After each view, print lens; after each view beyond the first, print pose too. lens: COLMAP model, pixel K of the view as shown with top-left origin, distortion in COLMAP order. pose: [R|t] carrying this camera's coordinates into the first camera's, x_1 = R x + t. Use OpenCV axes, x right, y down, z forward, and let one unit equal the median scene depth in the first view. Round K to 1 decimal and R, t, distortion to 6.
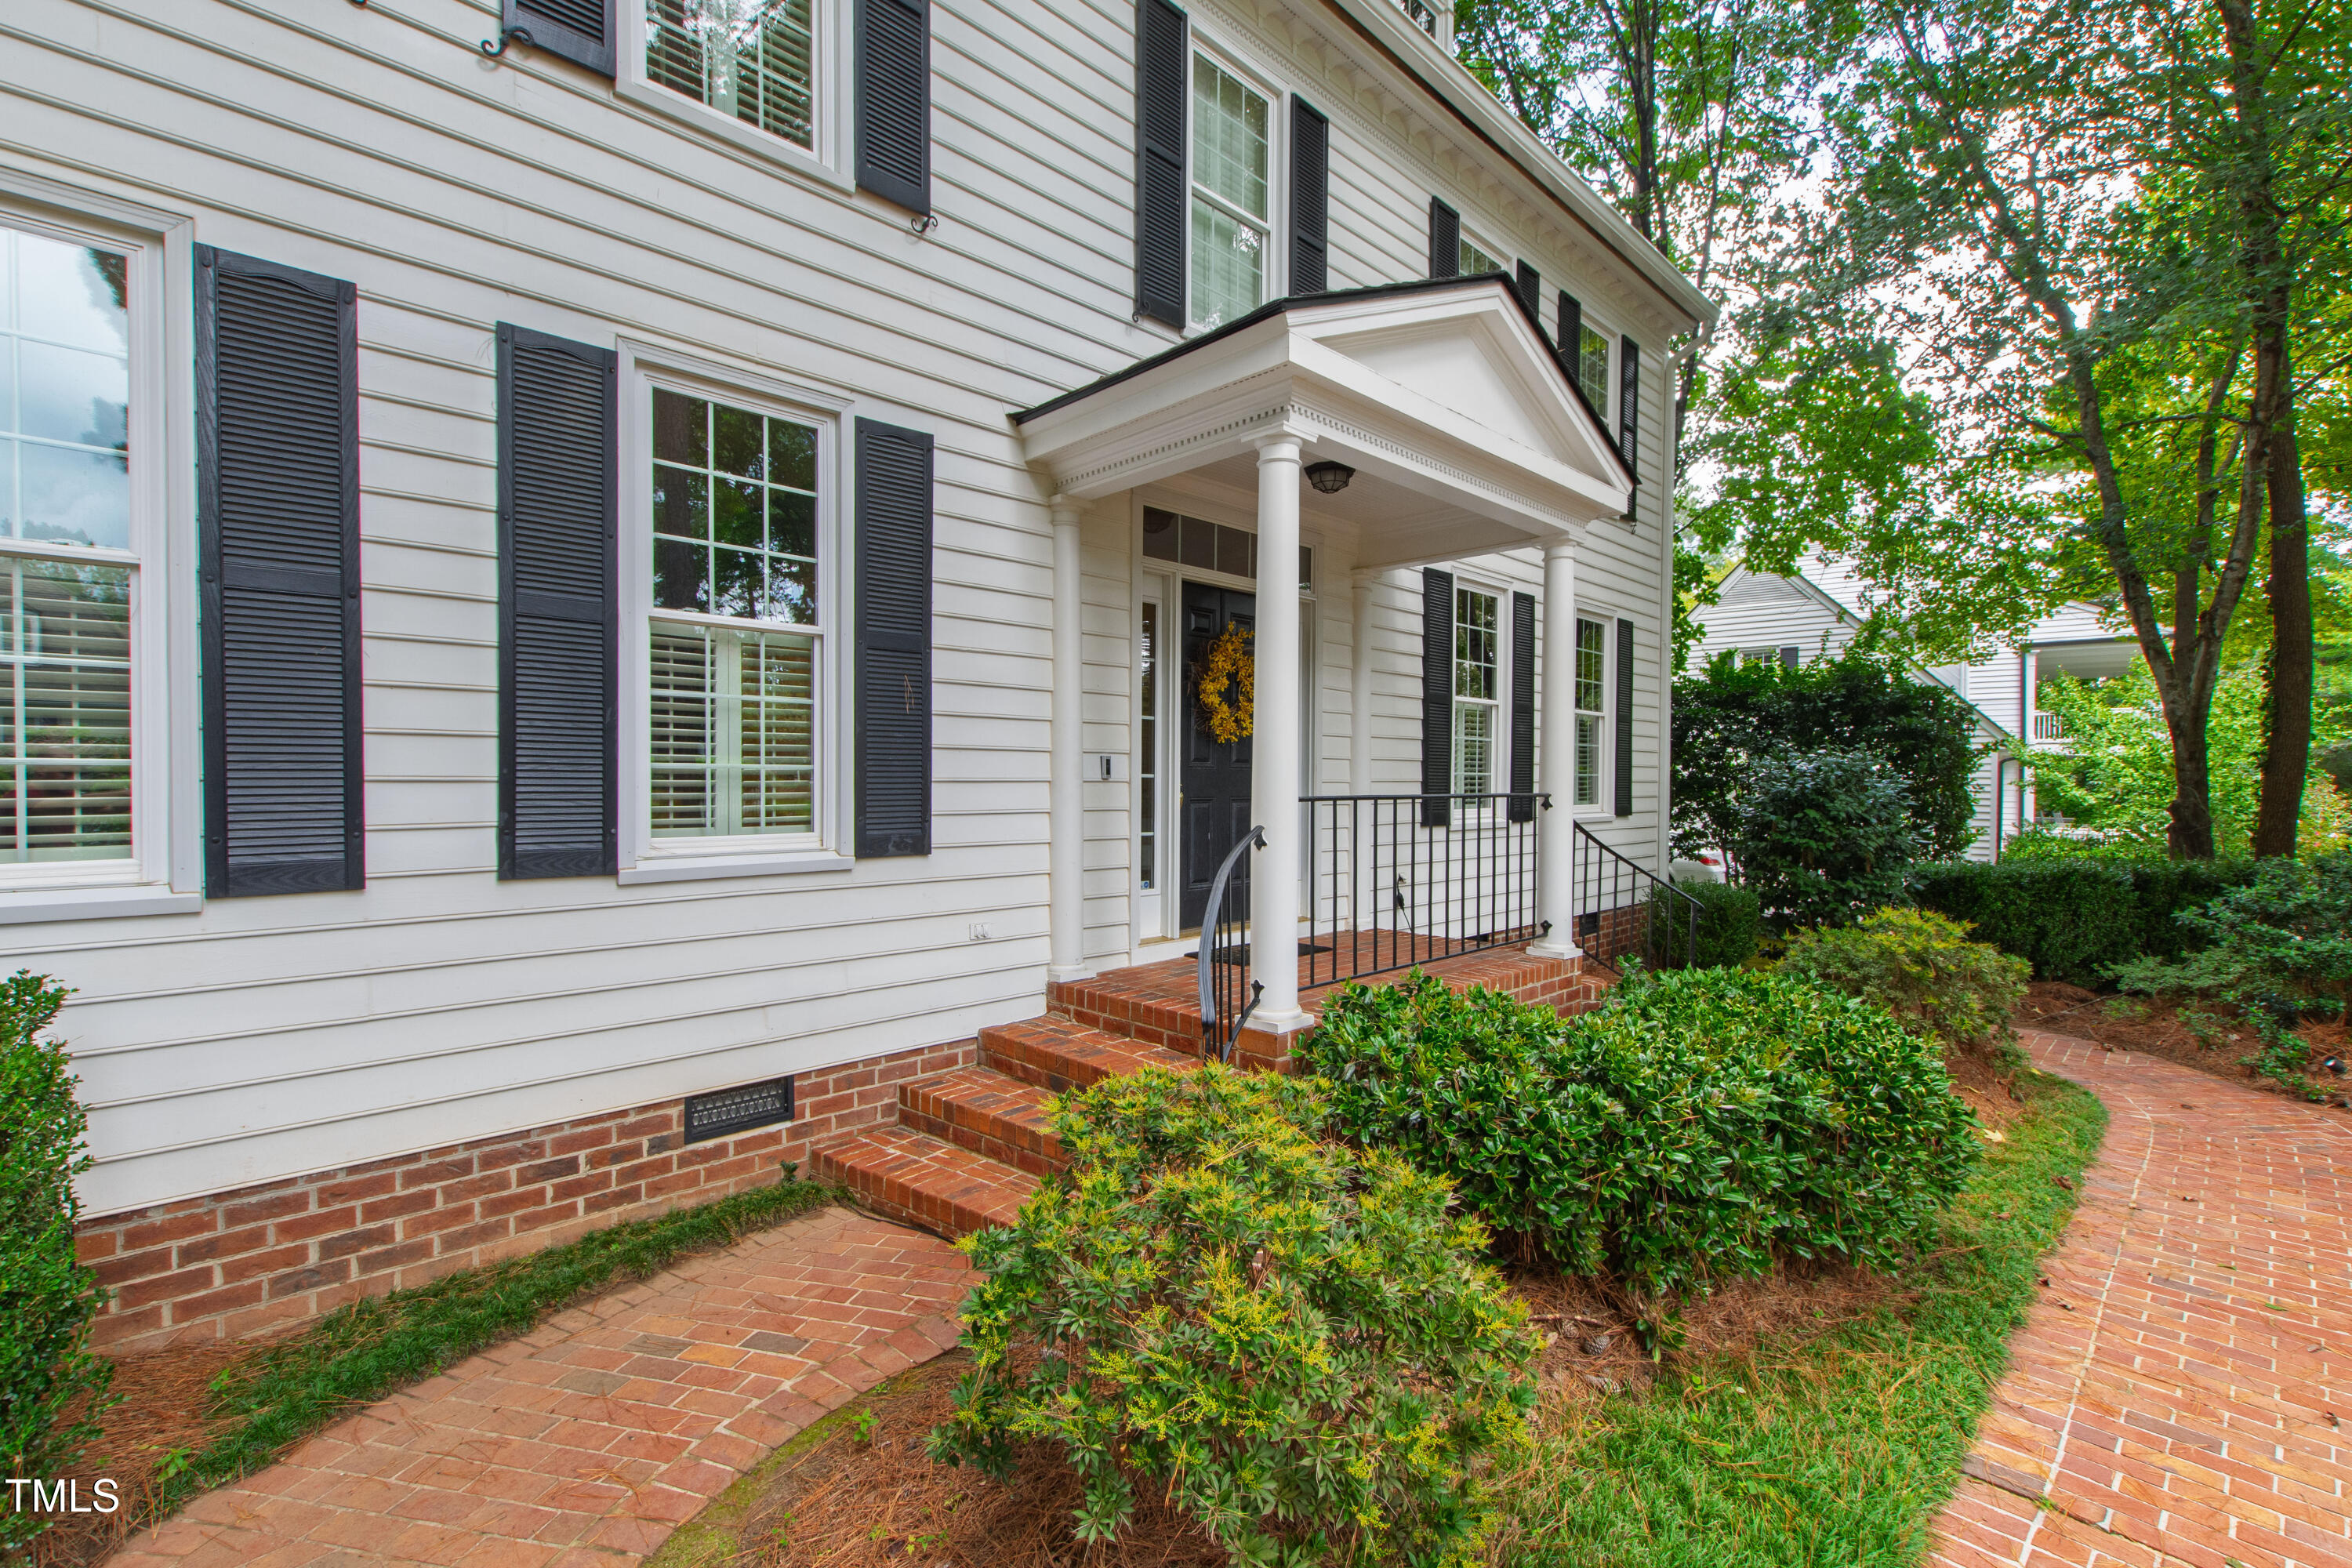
lens RADIAL K [[1011.1, 0, 1173.5], [0, 1011.1, 801.6], [0, 0, 1]] dist [-0.001218, -0.000129]
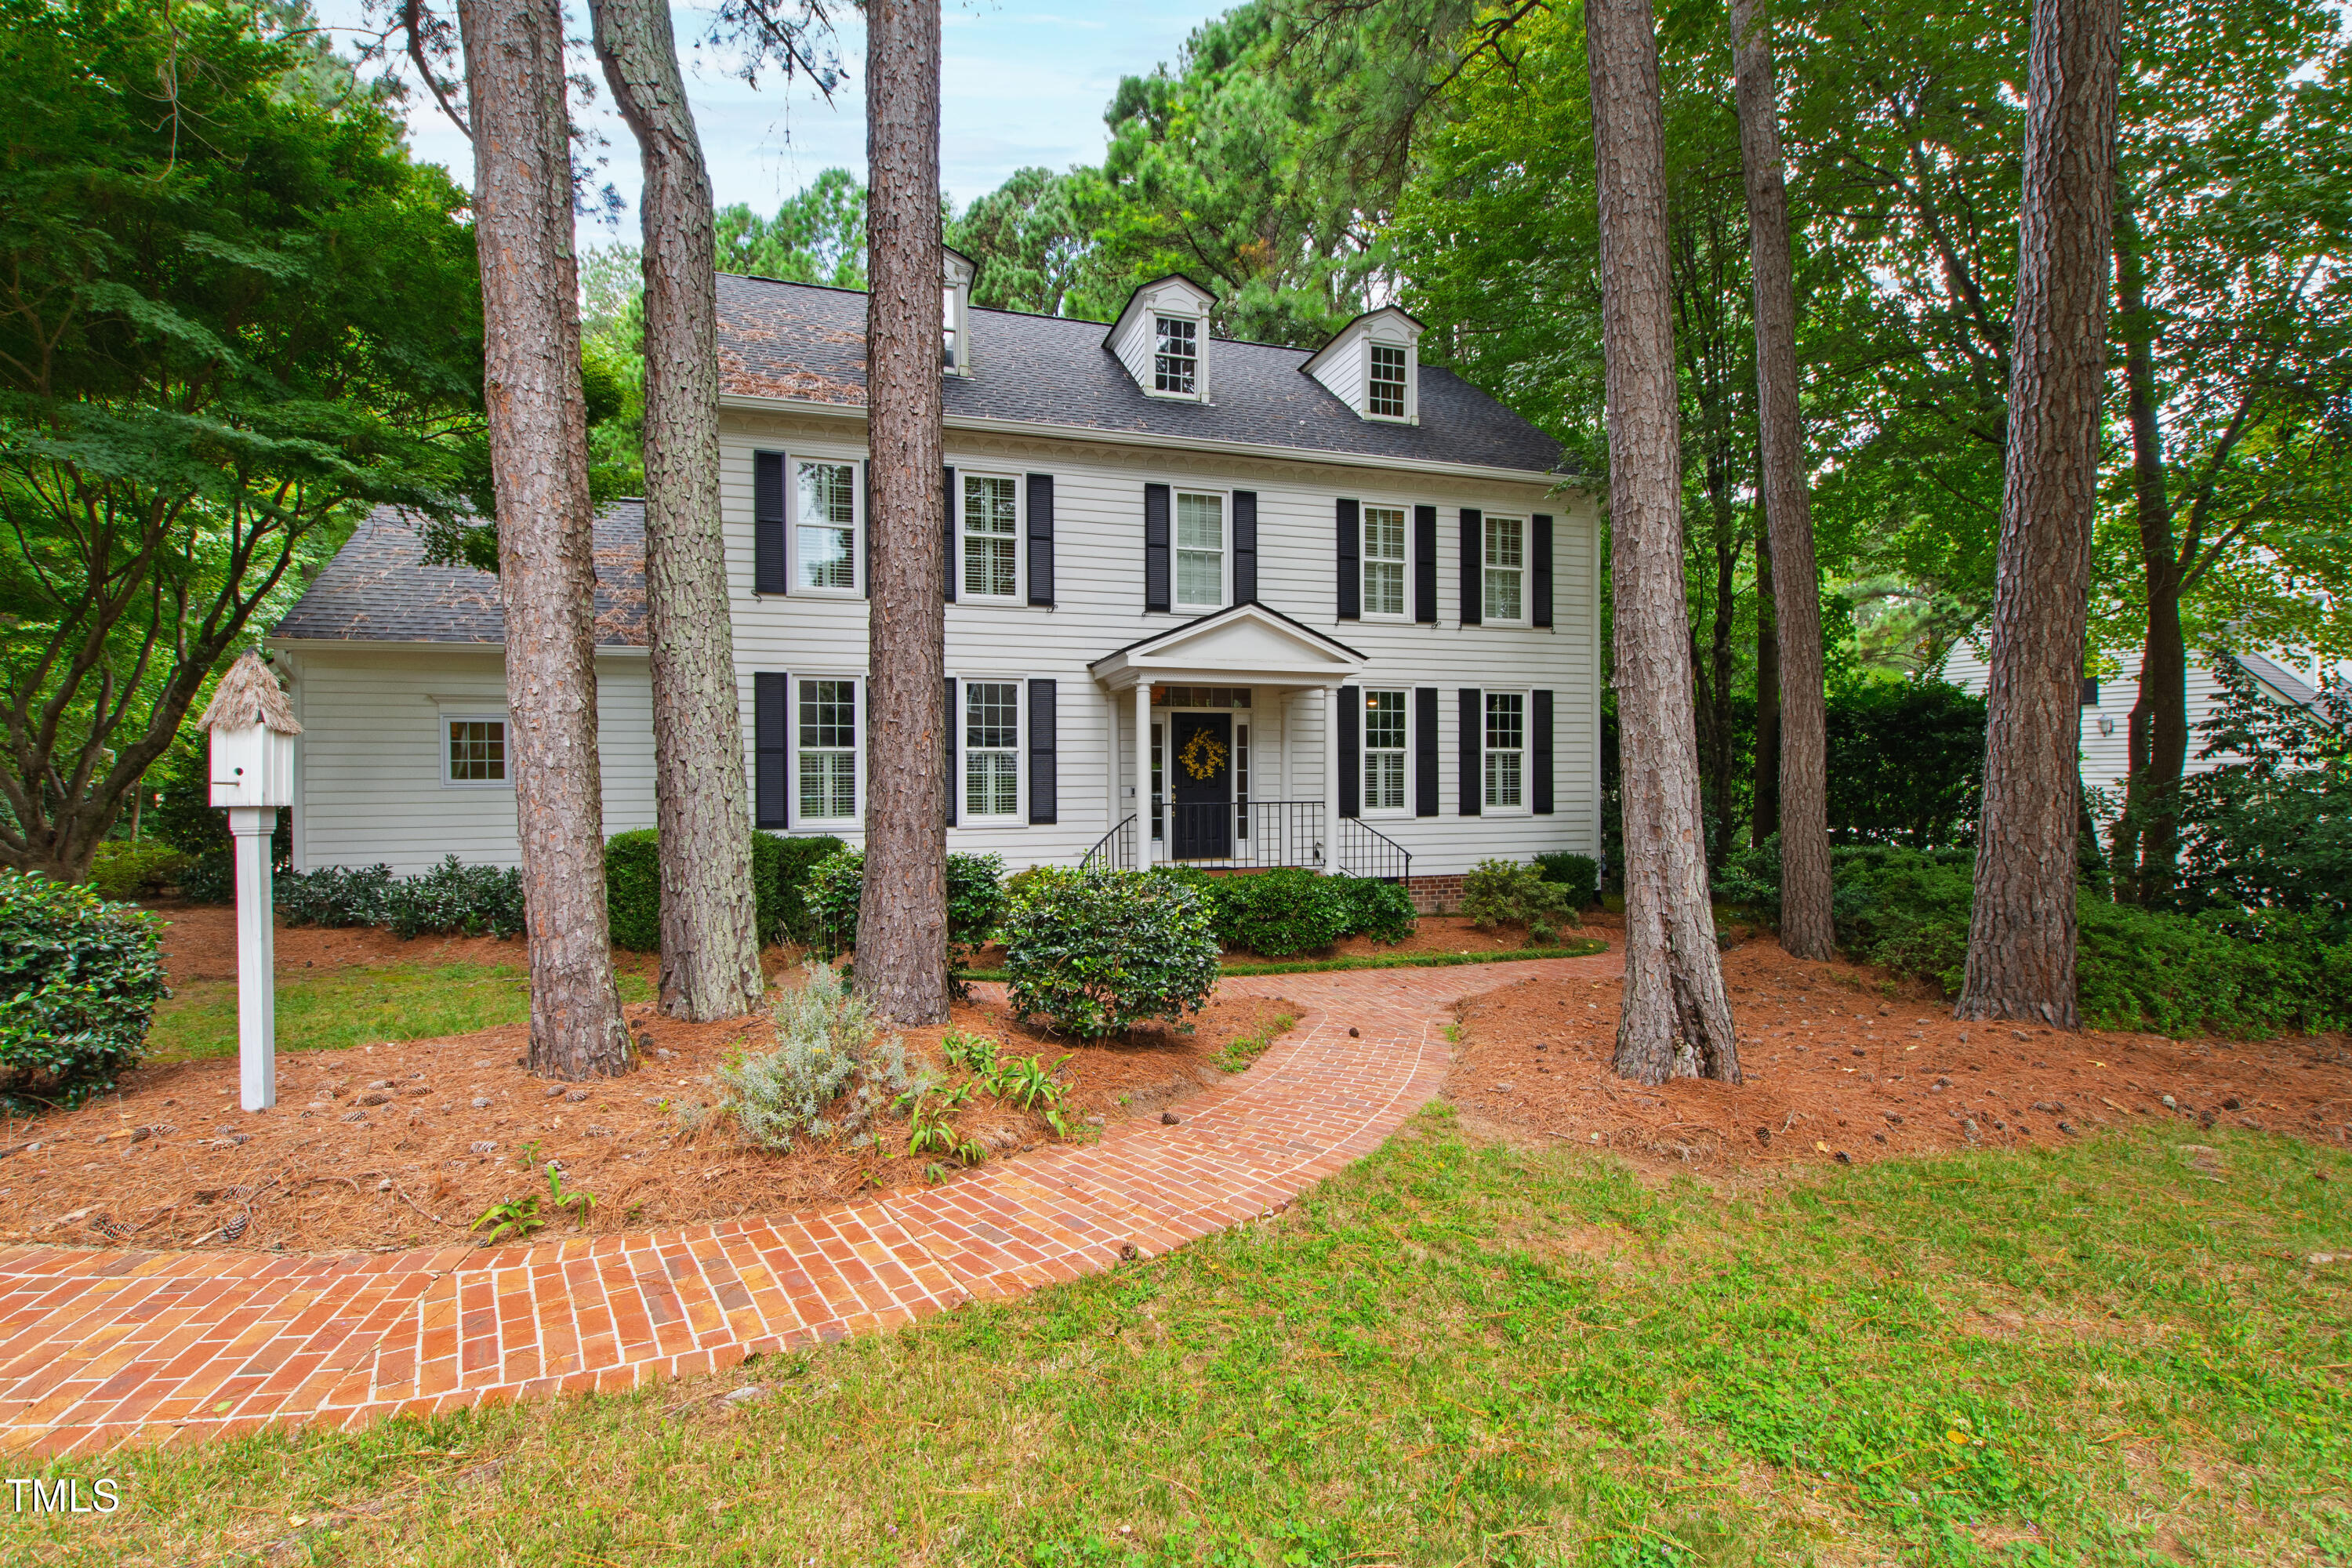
lens RADIAL K [[1011.1, 0, 1173.5], [0, 1011.1, 801.6], [0, 0, 1]] dist [-0.001218, -0.000129]
pose [[0.901259, -0.006057, -0.433239, 1.430710], [0.003015, 0.999966, -0.007707, 0.014305], [0.433271, 0.005640, 0.901246, -1.591728]]
